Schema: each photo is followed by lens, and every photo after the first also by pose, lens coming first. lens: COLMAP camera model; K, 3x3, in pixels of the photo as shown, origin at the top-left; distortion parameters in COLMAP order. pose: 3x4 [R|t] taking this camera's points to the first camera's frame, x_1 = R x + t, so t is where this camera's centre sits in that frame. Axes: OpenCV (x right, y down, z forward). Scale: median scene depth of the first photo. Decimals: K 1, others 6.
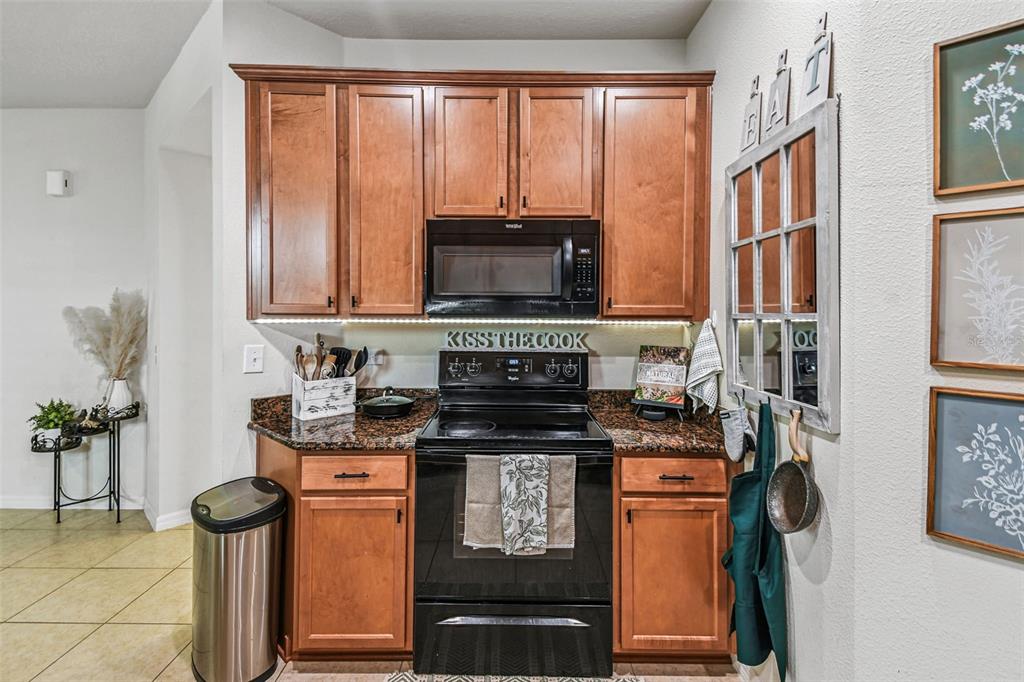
lens RADIAL K [[463.9, 0, 509.9], [0, 463.9, 312.0], [0, 0, 1]] dist [0.017046, -0.002749]
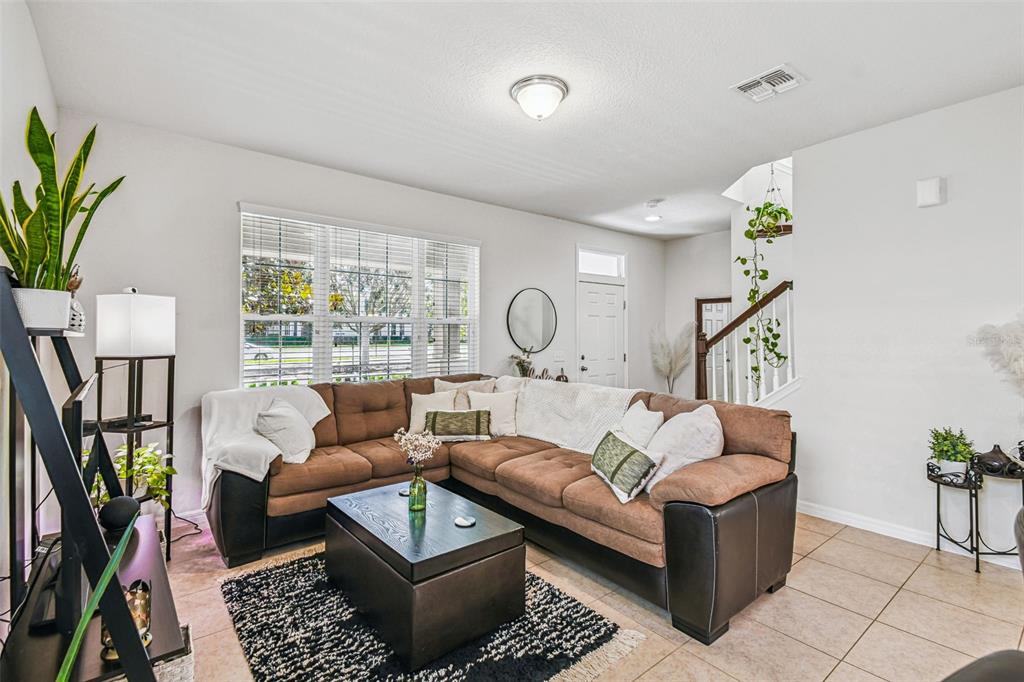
lens RADIAL K [[463.9, 0, 504.8], [0, 463.9, 326.5], [0, 0, 1]] dist [0.017046, -0.002749]
pose [[0.612867, -0.023871, -0.789826, -1.145509], [0.006846, 0.999666, -0.024901, 0.011903], [0.790156, 0.009854, 0.612826, -0.338350]]
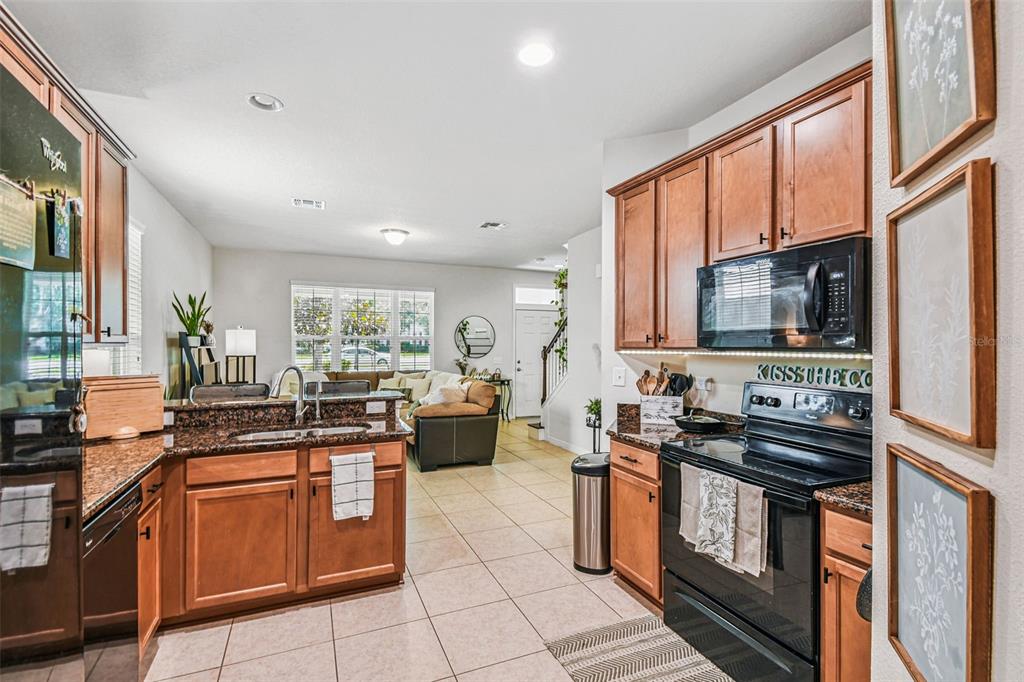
lens RADIAL K [[463.9, 0, 513.2], [0, 463.9, 344.5], [0, 0, 1]] dist [0.017046, -0.002749]
pose [[0.394102, -0.005524, -0.919050, 0.700317], [0.001720, 0.999985, -0.005273, 0.002074], [0.919065, 0.000497, 0.394105, 0.086481]]
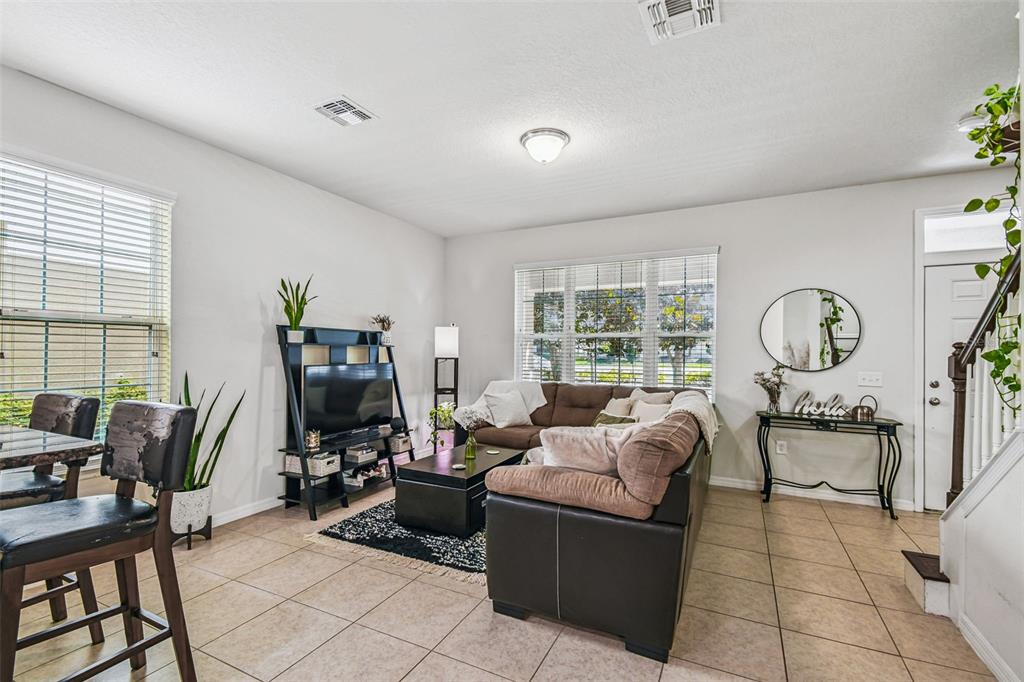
lens RADIAL K [[463.9, 0, 503.3], [0, 463.9, 346.0], [0, 0, 1]] dist [0.017046, -0.002749]
pose [[-0.465155, -0.021541, -0.884967, -0.680215], [-0.009791, 0.999768, -0.019189, 0.036179], [0.885175, -0.000261, -0.465258, 1.124630]]
